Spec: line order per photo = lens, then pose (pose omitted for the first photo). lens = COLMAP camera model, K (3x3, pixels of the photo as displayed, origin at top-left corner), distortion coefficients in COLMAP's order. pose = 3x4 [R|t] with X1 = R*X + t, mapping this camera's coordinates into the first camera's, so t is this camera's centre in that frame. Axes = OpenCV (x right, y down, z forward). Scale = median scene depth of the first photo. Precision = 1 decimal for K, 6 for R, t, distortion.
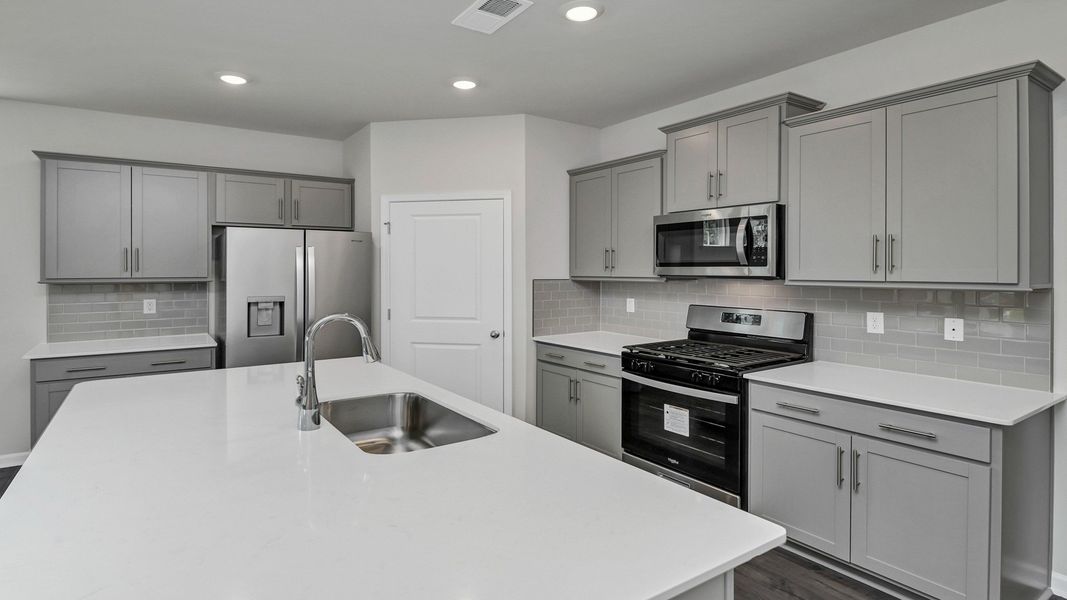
lens RADIAL K [[559.1, 0, 543.7], [0, 559.1, 268.8], [0, 0, 1]] dist [-0.013281, -0.001633]
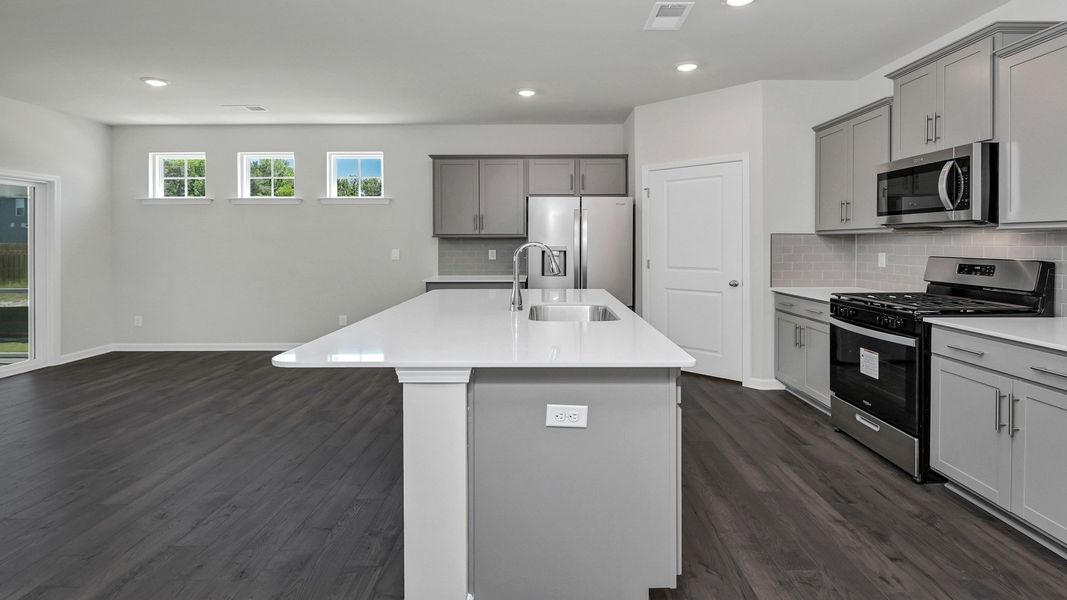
lens RADIAL K [[570.1, 0, 535.4], [0, 570.1, 246.7], [0, 0, 1]] dist [-0.002626, -0.000669]
pose [[0.814026, 0.004574, -0.580811, 0.292371], [0.000671, 0.999961, 0.008815, 0.040268], [0.580828, -0.007565, 0.813991, -0.175178]]
